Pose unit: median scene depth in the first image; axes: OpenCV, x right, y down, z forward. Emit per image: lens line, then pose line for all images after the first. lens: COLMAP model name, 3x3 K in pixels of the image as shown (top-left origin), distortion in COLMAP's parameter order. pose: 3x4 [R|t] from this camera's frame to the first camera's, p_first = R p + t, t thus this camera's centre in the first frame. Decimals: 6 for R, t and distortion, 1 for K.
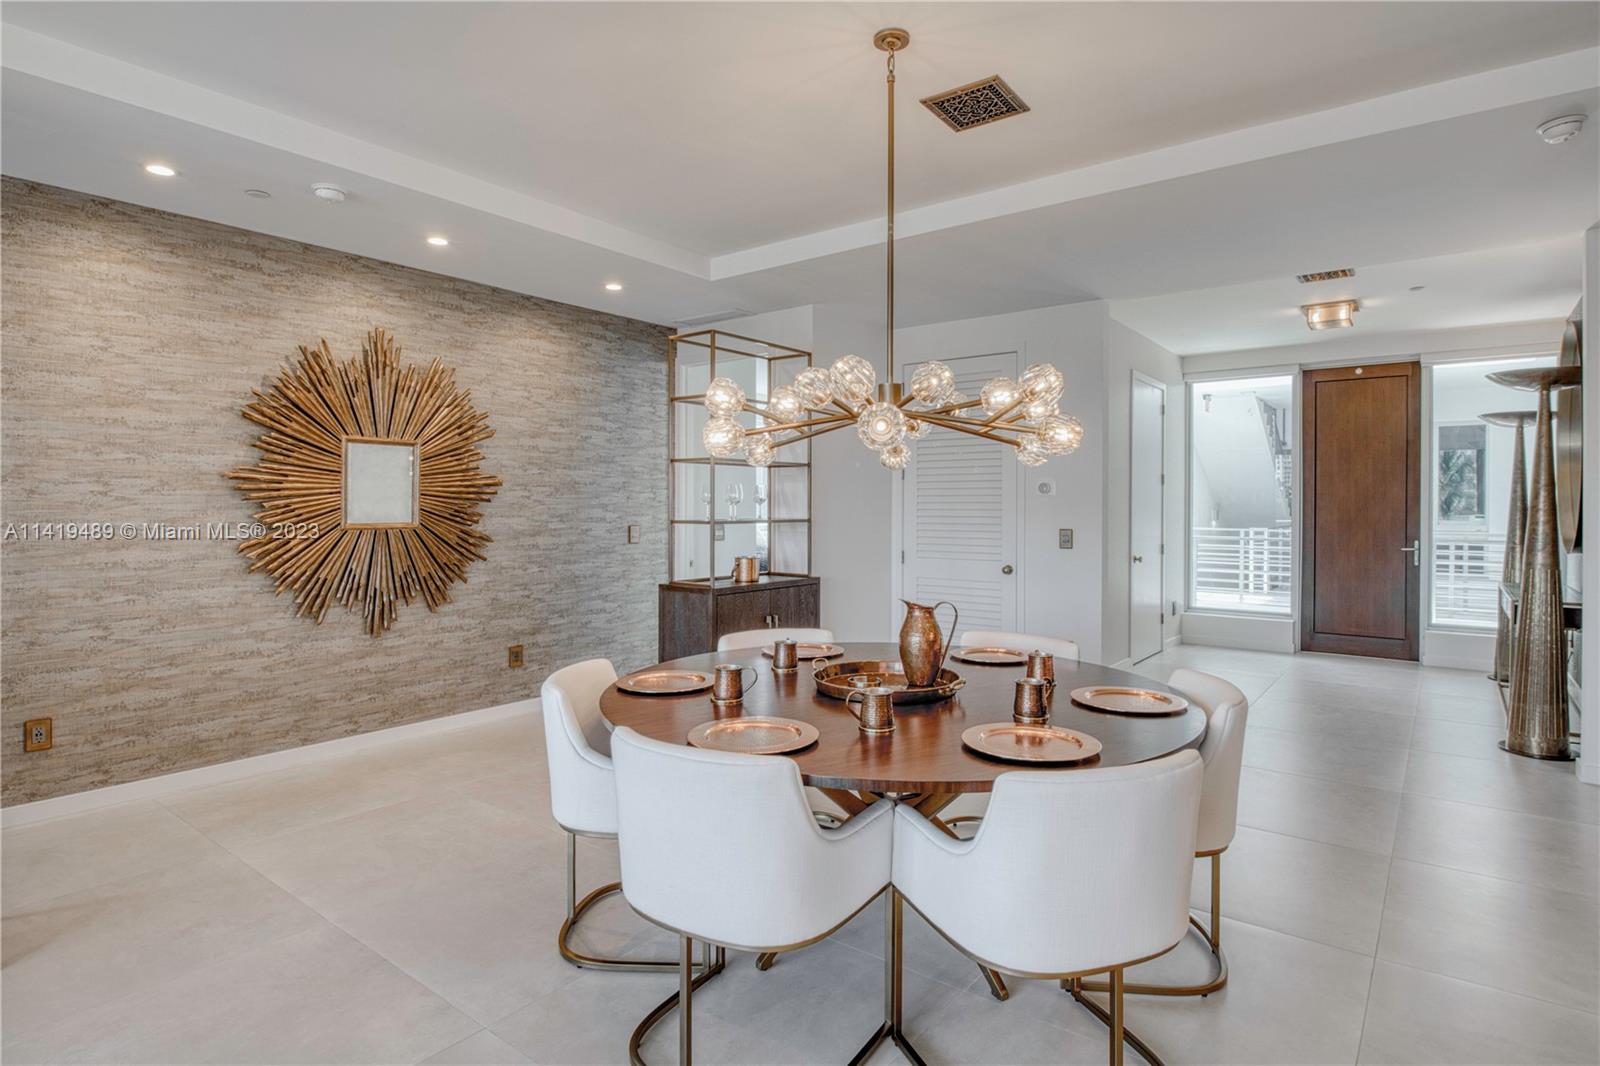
lens RADIAL K [[841.5, 0, 809.2], [0, 841.5, 508.1], [0, 0, 1]] dist [0.006485, -0.009248]
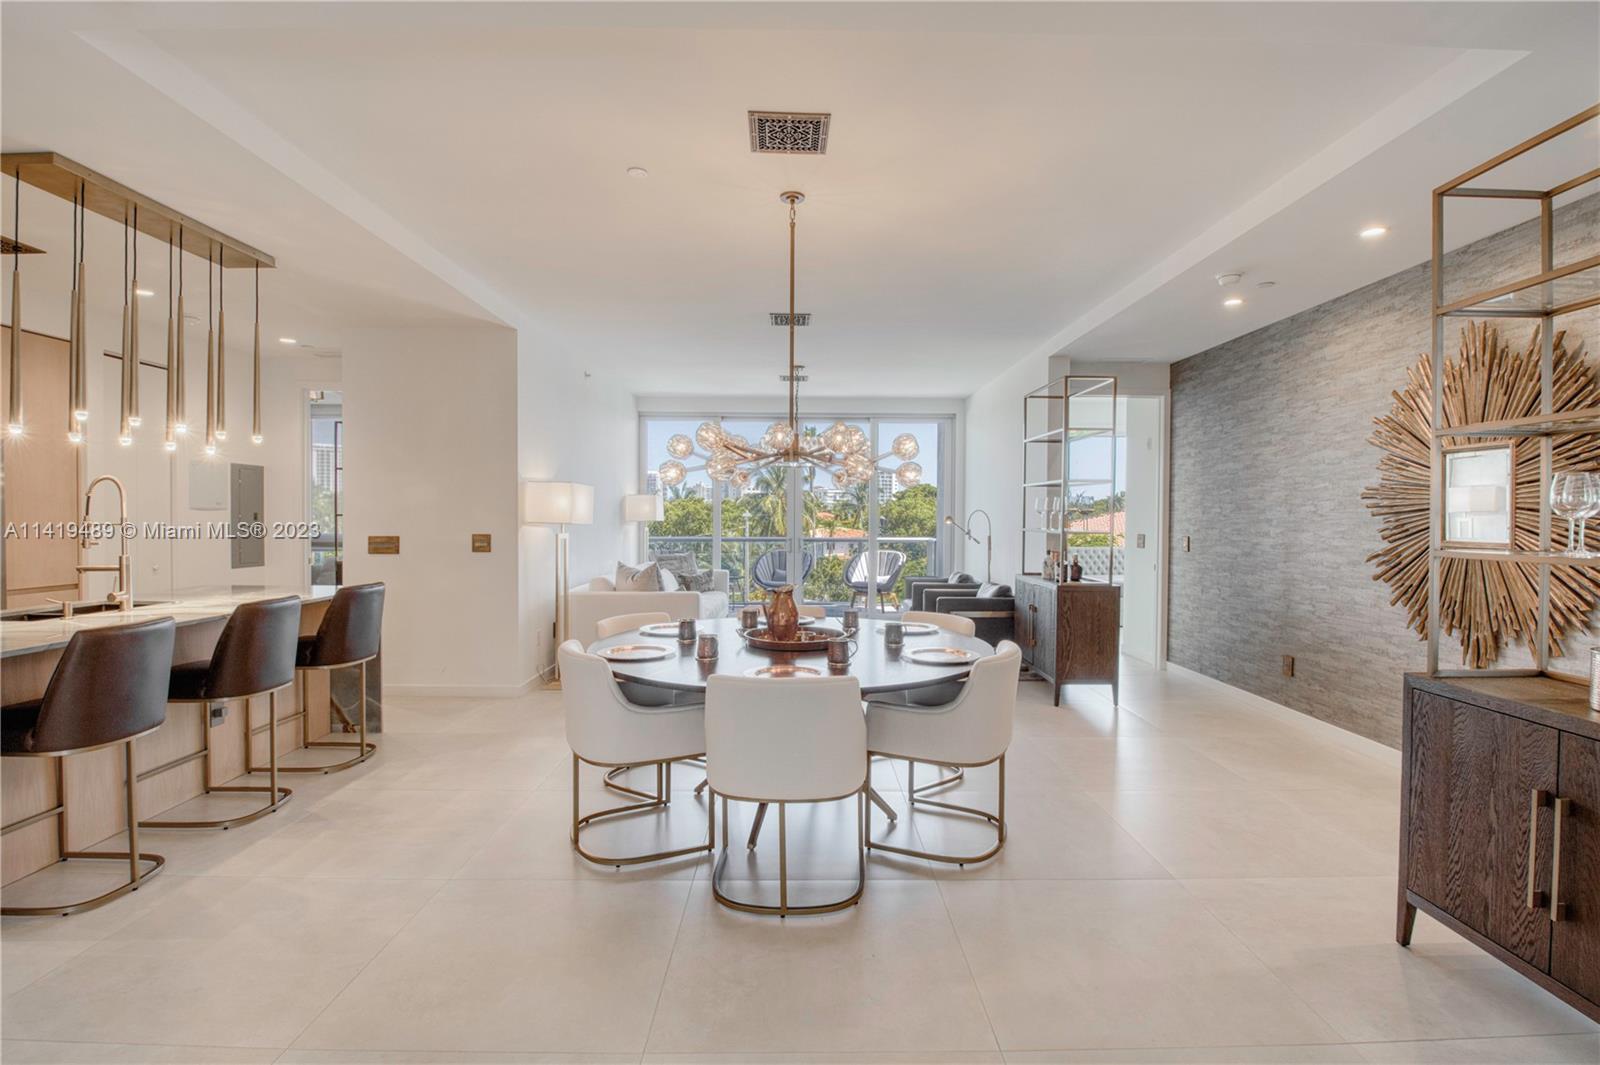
lens RADIAL K [[749.6, 0, 797.9], [0, 749.6, 530.3], [0, 0, 1]] dist [-0.006887, -0.011275]
pose [[-0.787296, 0.005111, -0.616554, 0.526586], [-0.008220, 0.999790, 0.018784, -0.002733], [0.616520, 0.019856, -0.787088, 1.204687]]
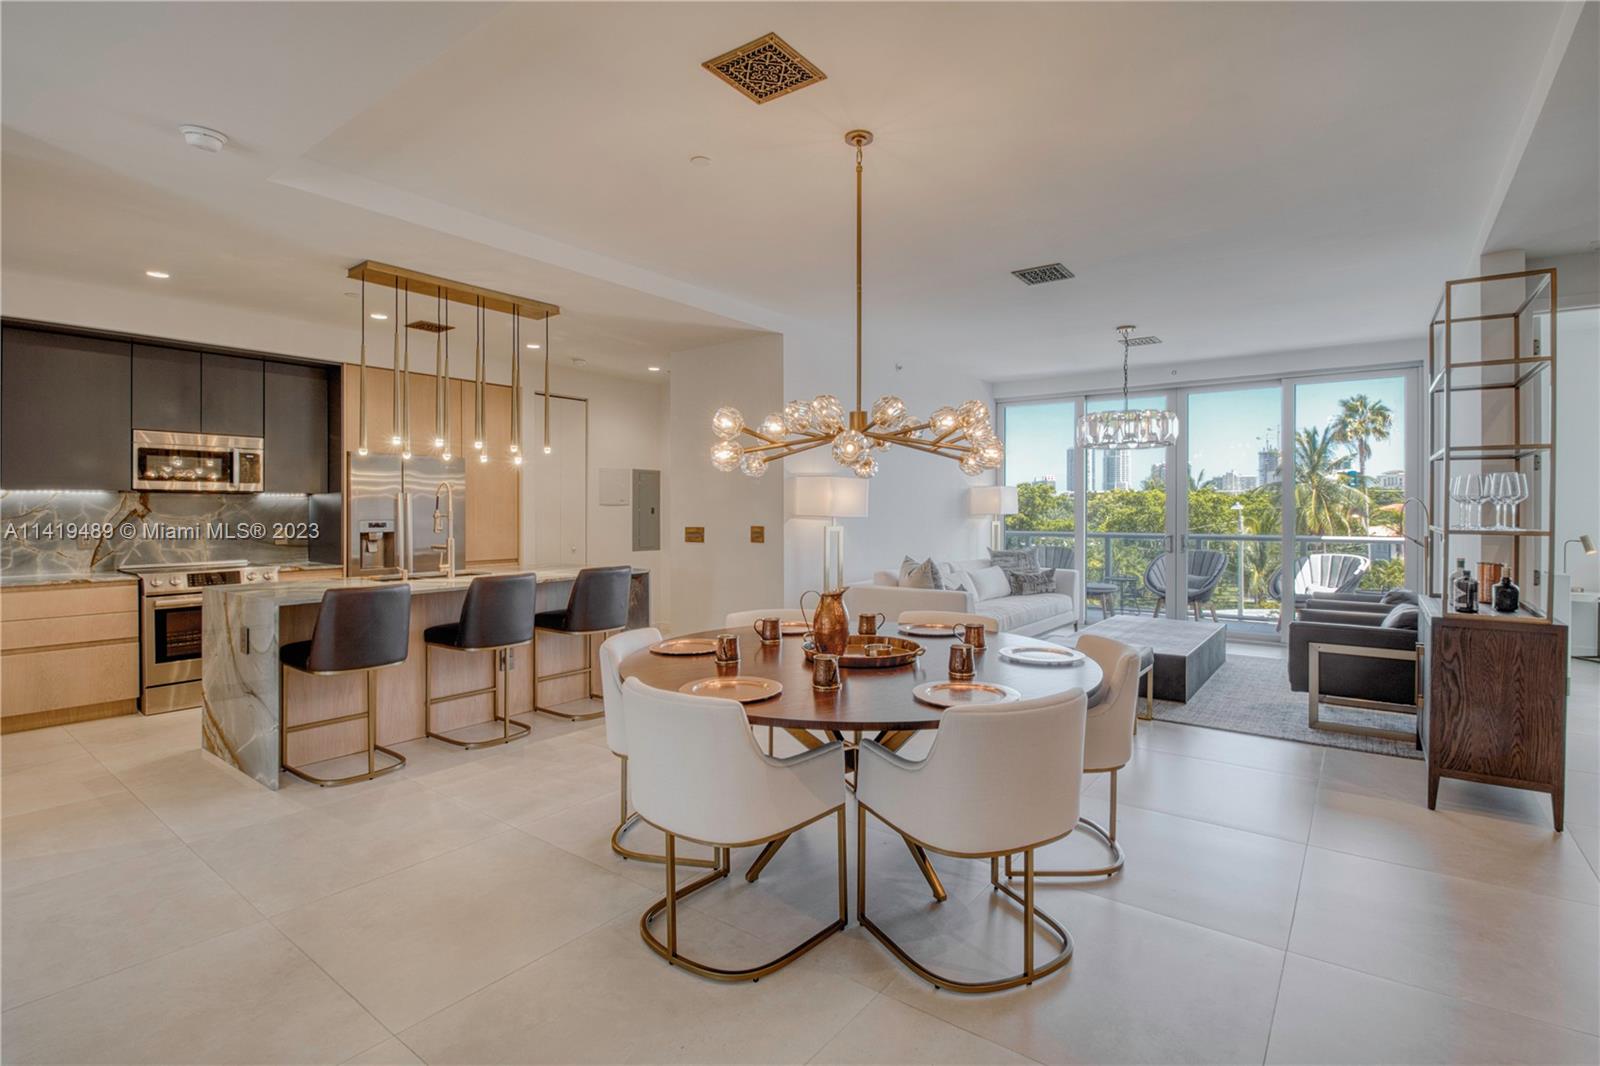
lens RADIAL K [[749.6, 0, 805.7], [0, 749.6, 513.3], [0, 0, 1]] dist [-0.006887, -0.011275]
pose [[-0.999851, -0.002592, -0.017056, 0.119833], [-0.002736, 0.999961, 0.008414, -0.003739], [0.017033, 0.008460, -0.999819, 1.255074]]
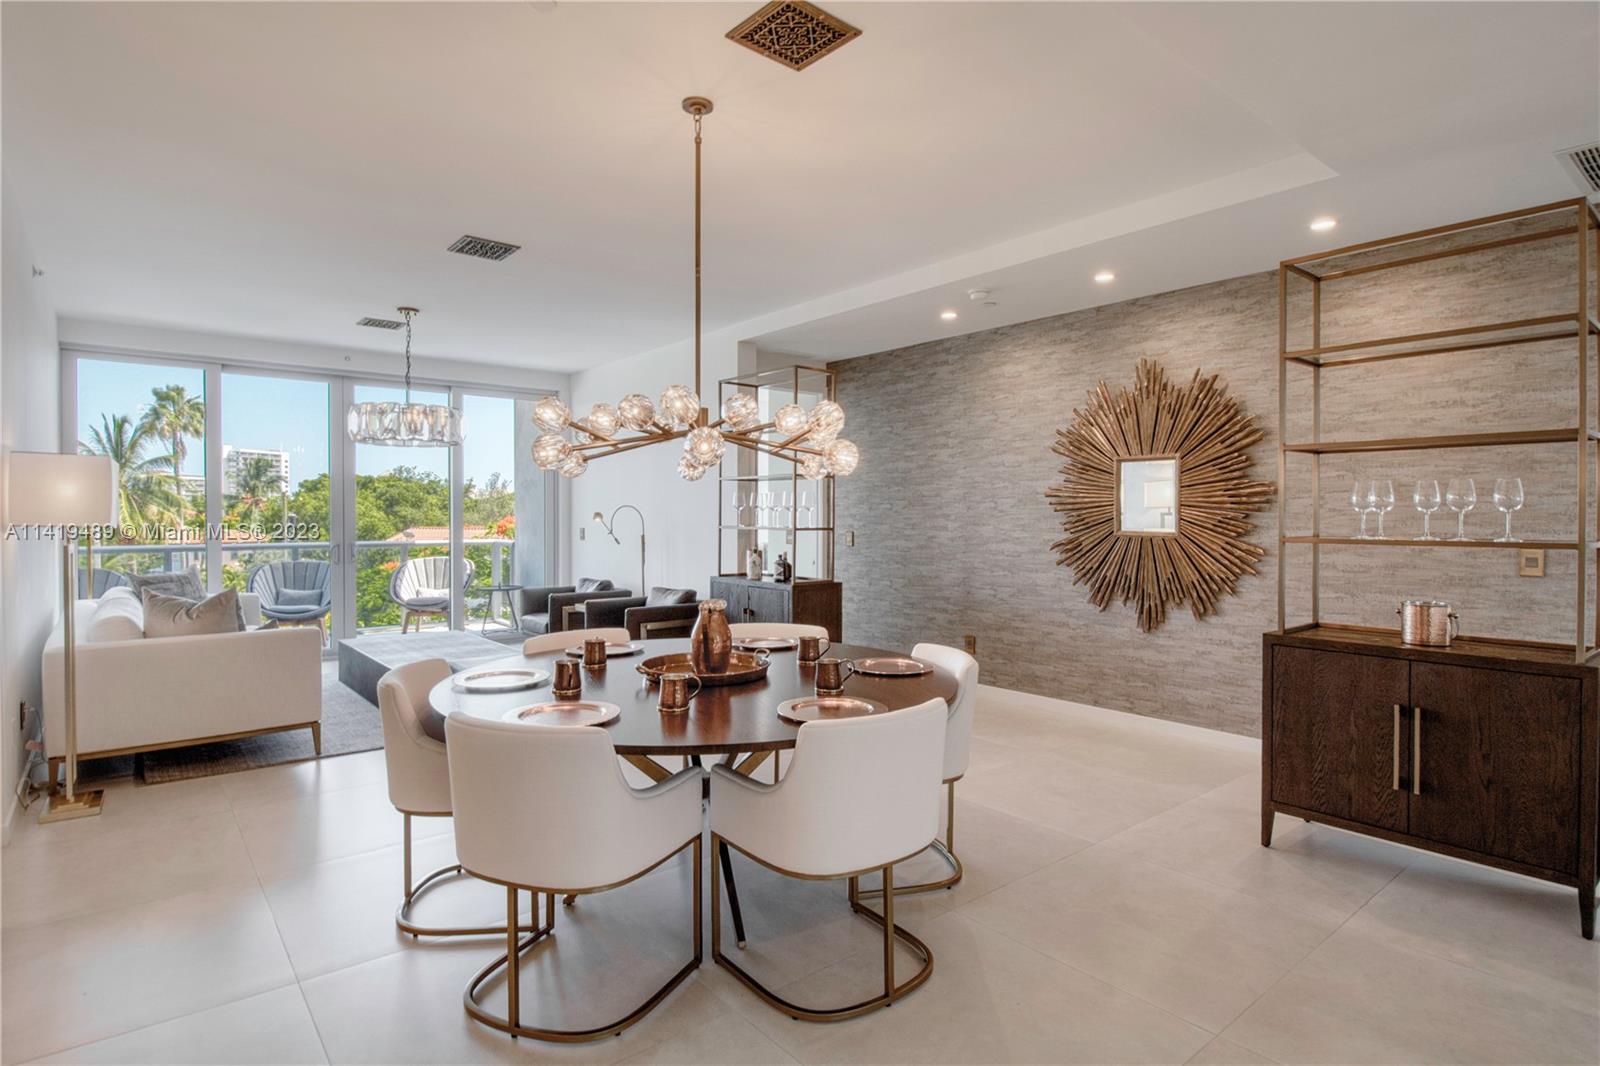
lens RADIAL K [[841.5, 0, 810.5], [0, 841.5, 524.6], [0, 0, 1]] dist [0.006485, -0.009248]
pose [[-0.220673, 0.009632, -0.975300, 0.699865], [-0.003842, 0.999935, 0.010744, -0.001420], [0.975340, 0.006118, -0.220622, 0.836056]]
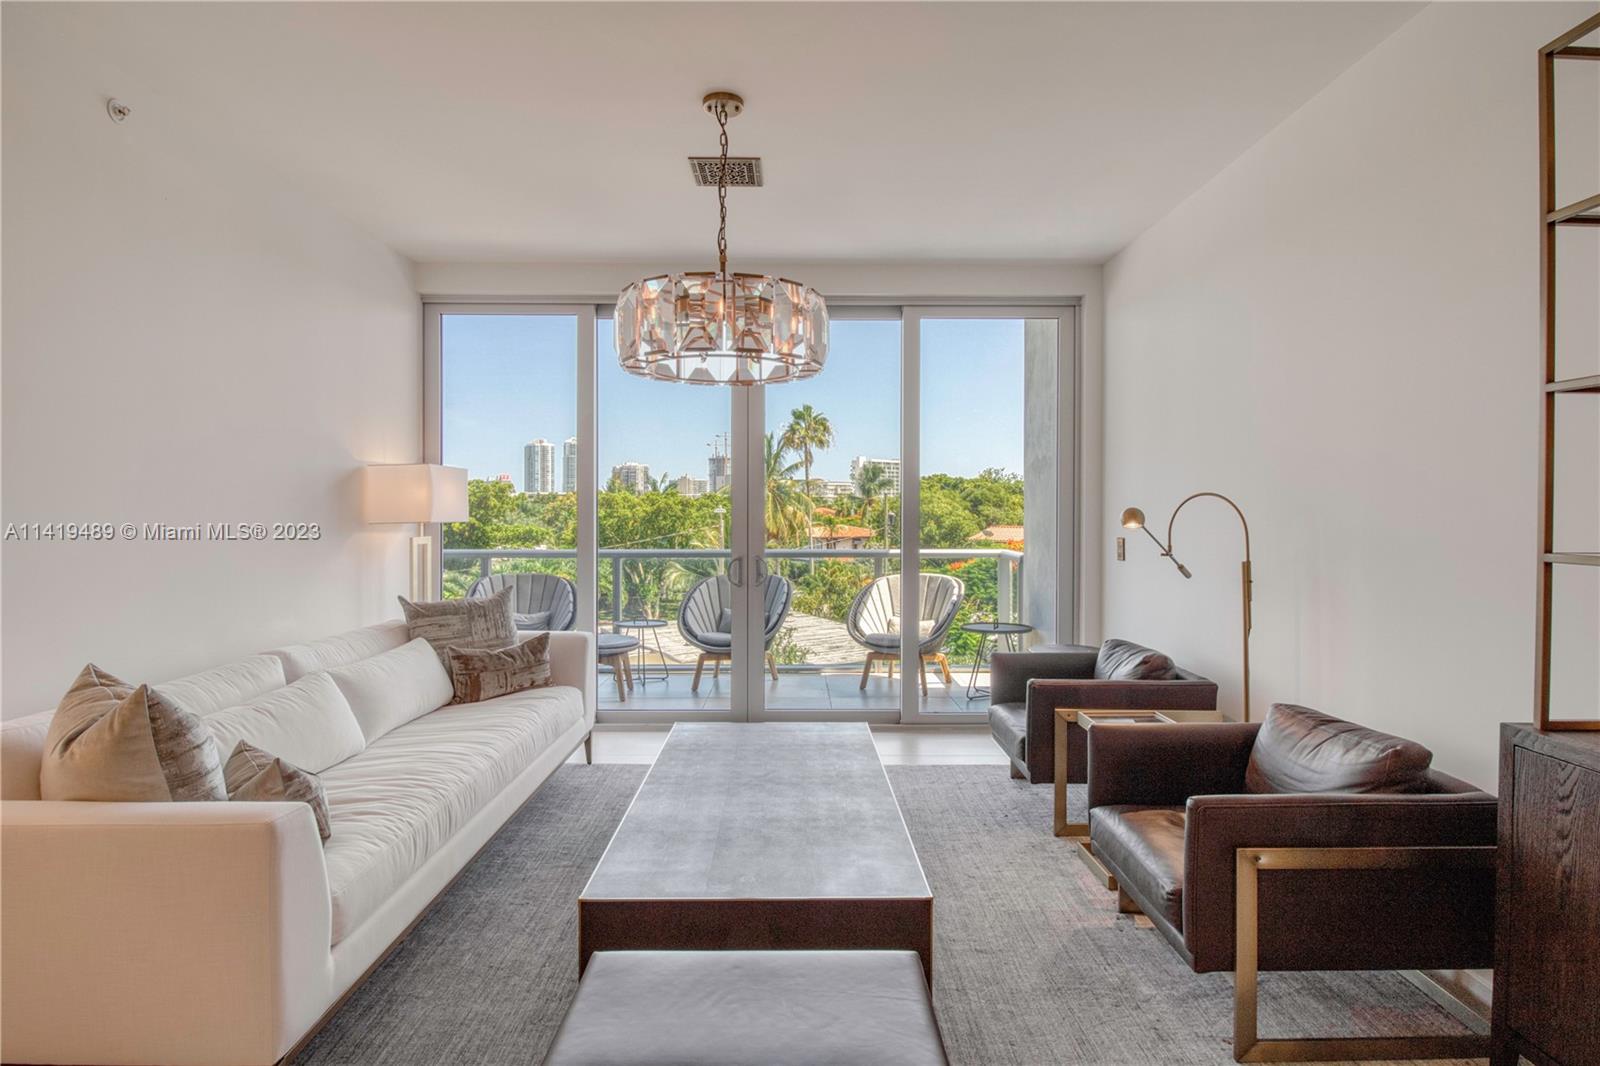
lens RADIAL K [[841.5, 0, 788.6], [0, 841.5, 516.6], [0, 0, 1]] dist [0.006485, -0.009248]
pose [[-0.791488, -0.000602, -0.611184, -0.115875], [-0.004997, 0.999972, 0.005485, -0.001650], [0.611164, 0.007396, -0.791469, 0.469415]]
